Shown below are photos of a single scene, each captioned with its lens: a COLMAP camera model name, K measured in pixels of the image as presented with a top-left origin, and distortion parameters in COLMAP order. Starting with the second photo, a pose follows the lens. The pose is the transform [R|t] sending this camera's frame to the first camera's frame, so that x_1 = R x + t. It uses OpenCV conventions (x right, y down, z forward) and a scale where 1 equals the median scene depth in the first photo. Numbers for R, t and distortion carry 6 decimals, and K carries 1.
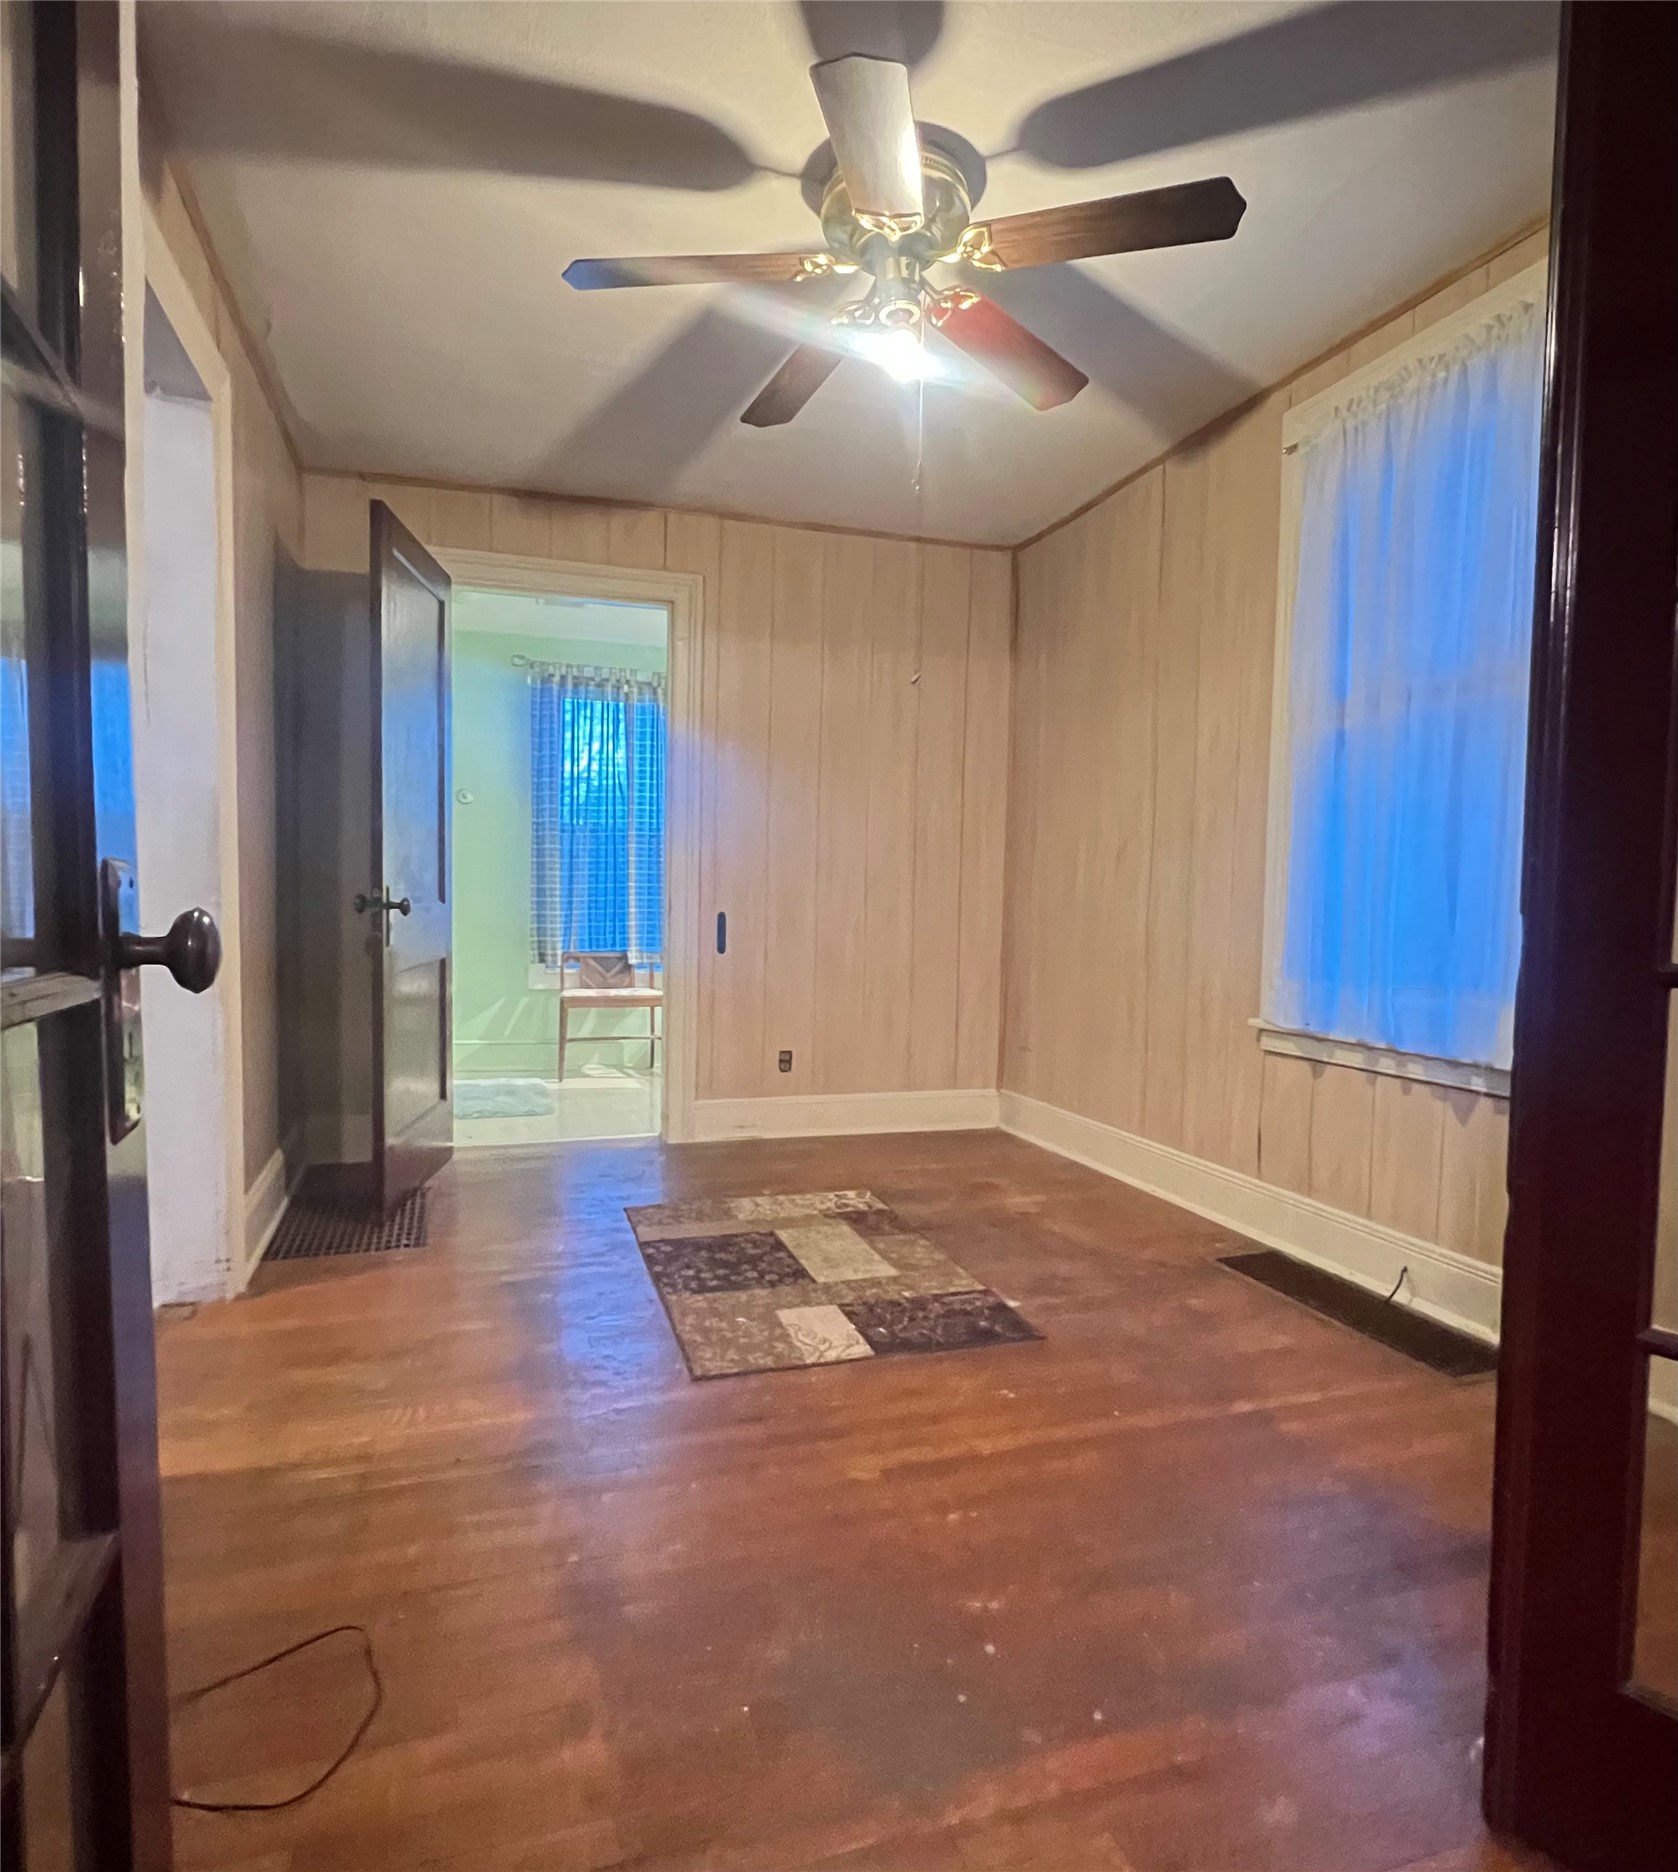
lens RADIAL K [[1094.9, 0, 833.8], [0, 1094.9, 959.1], [0, 0, 1]] dist [-0.002289, 0.000174]
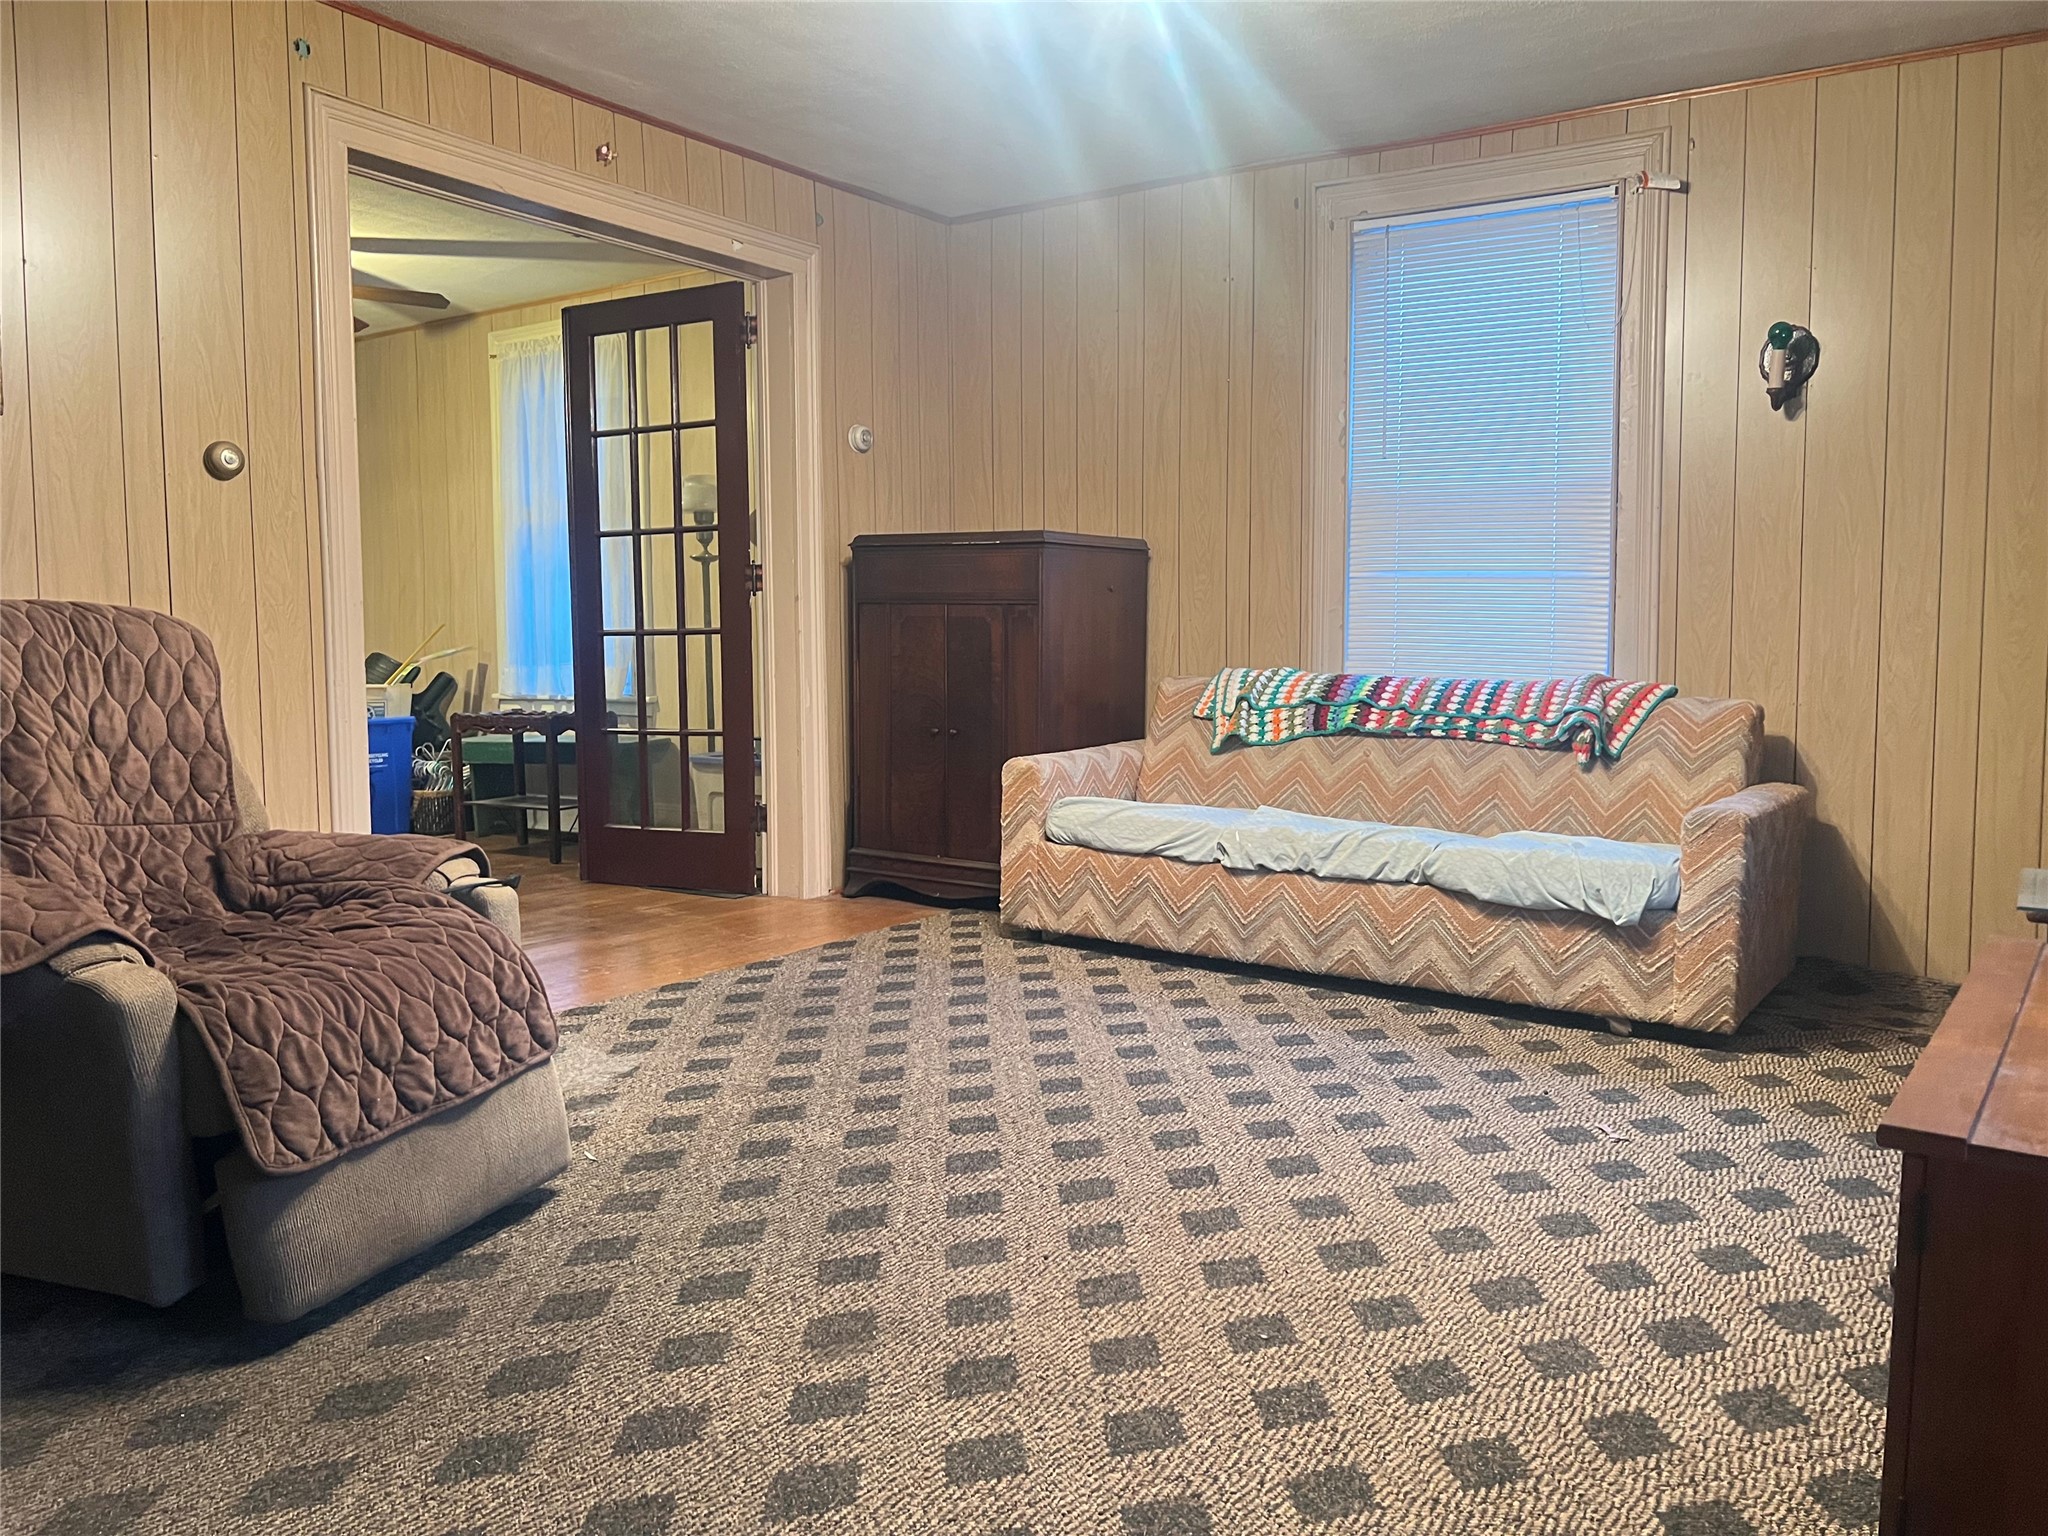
lens RADIAL K [[1494.0, 0, 1028.7], [0, 1494.0, 751.3], [0, 0, 1]] dist [0.024027, -0.034564]
pose [[0.772688, -0.069392, 0.630981, -0.548431], [0.055539, 0.997585, 0.041697, 0.120586], [-0.632351, 0.002825, 0.774677, -1.611897]]
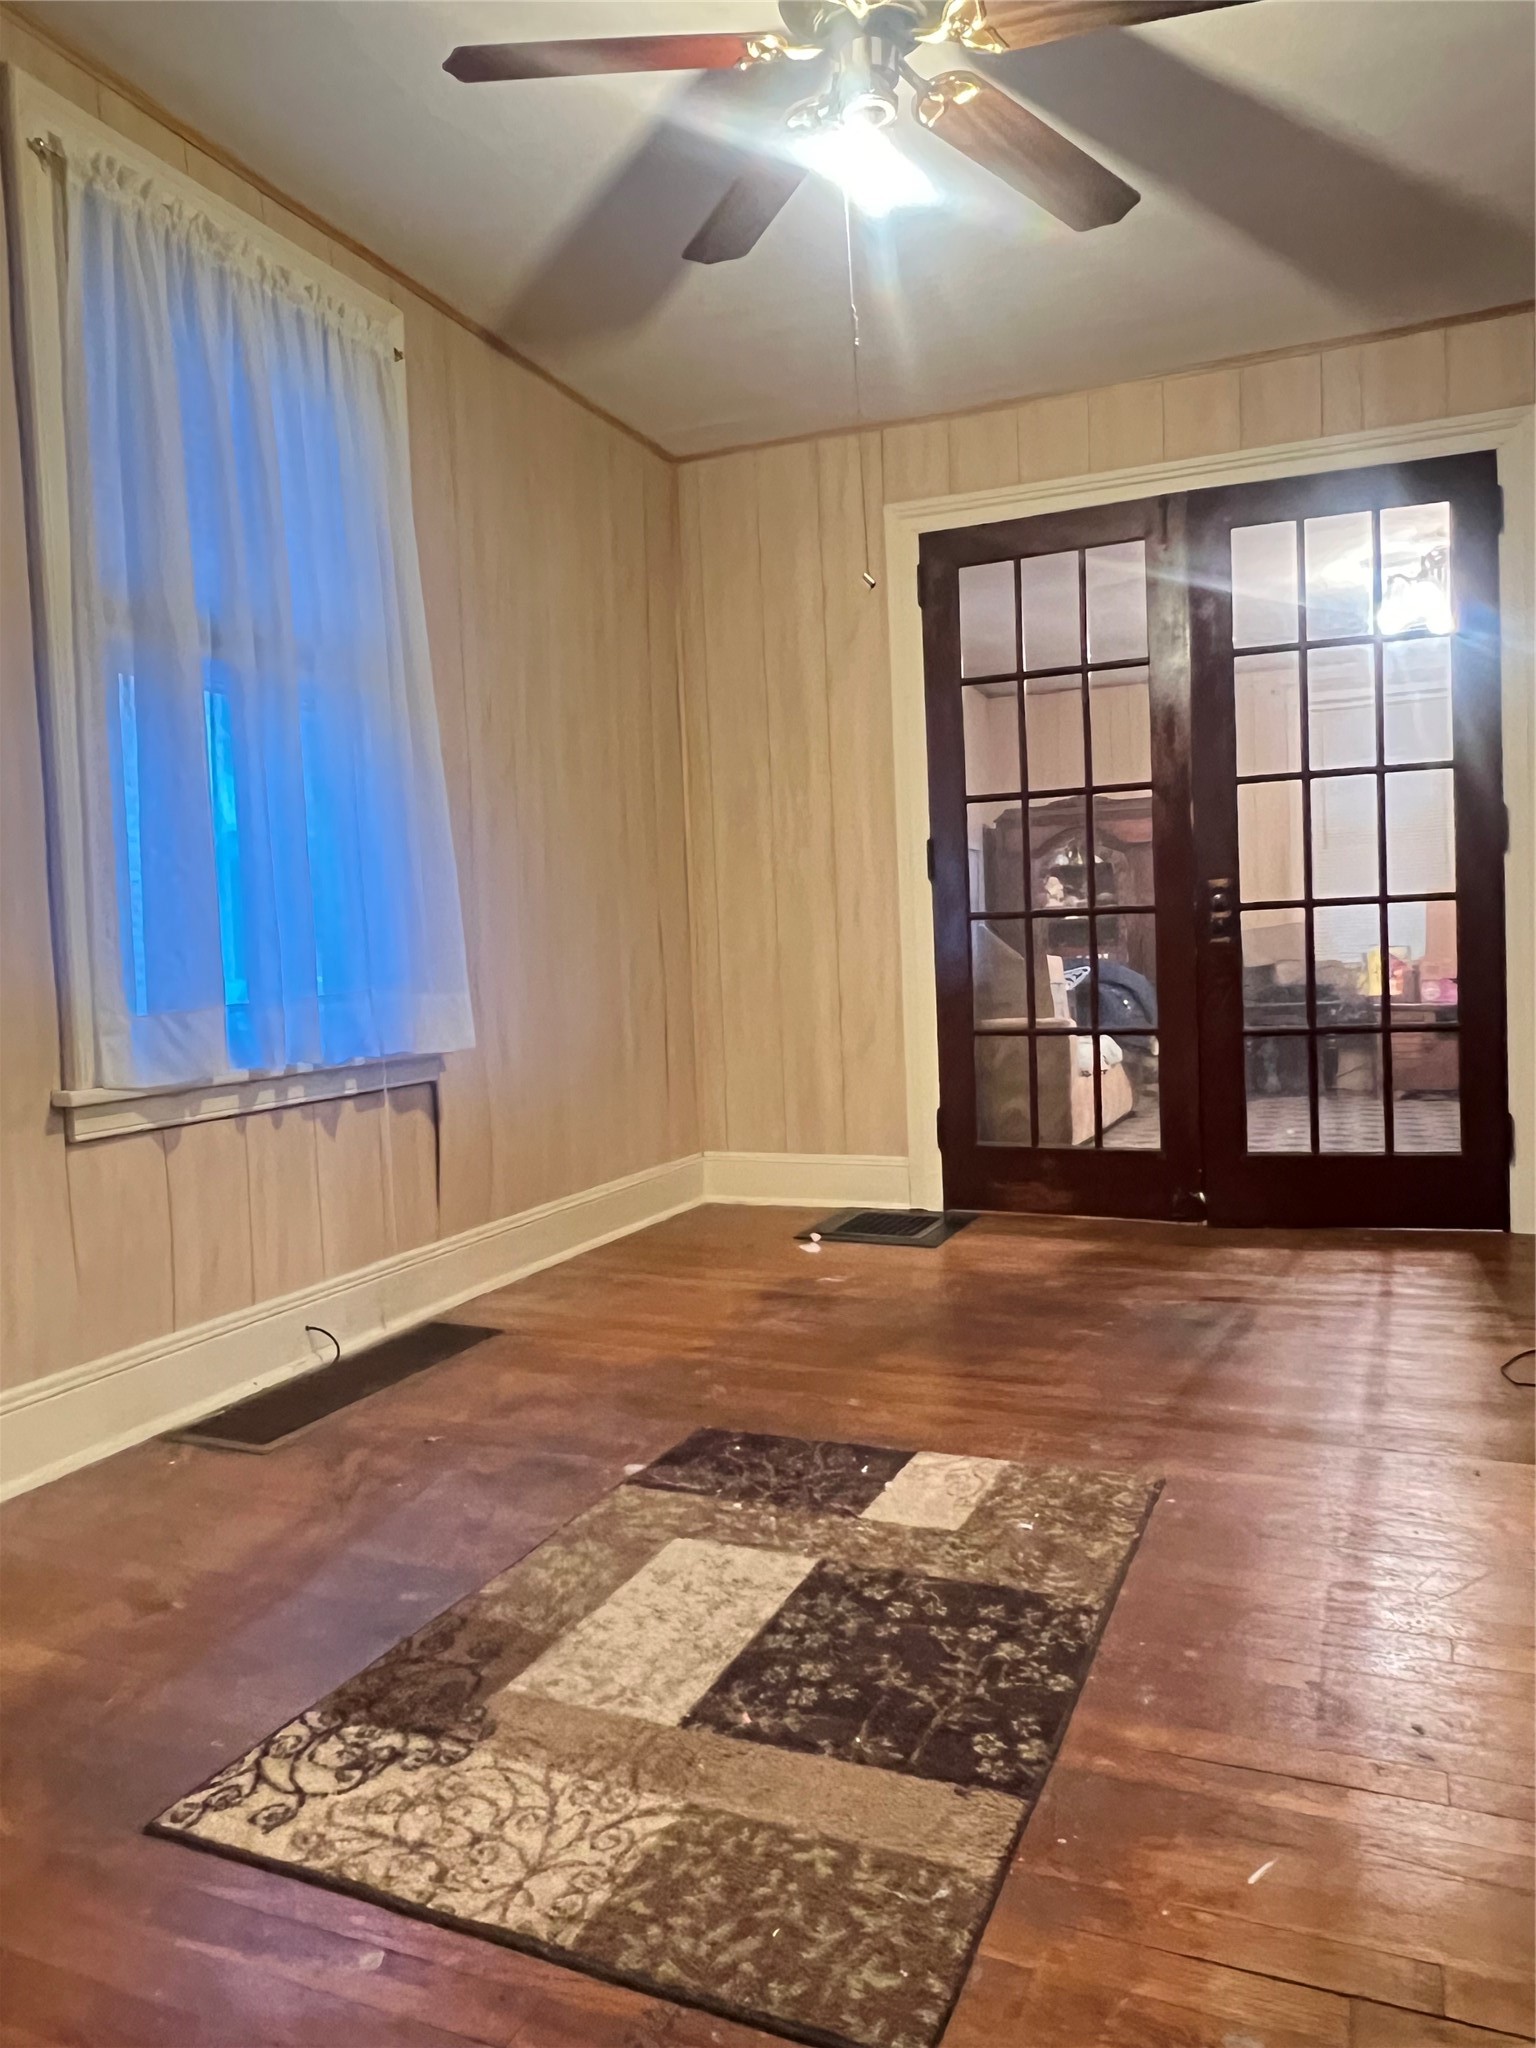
lens RADIAL K [[1423.0, 0, 770.8], [0, 1423.0, 1024.6], [0, 0, 1]] dist [0.007121, 0.001472]
pose [[-0.762551, -0.020002, 0.646619, -0.392180], [0.061859, 0.992688, 0.103656, -0.037088], [-0.643964, 0.119042, -0.755737, 1.331945]]
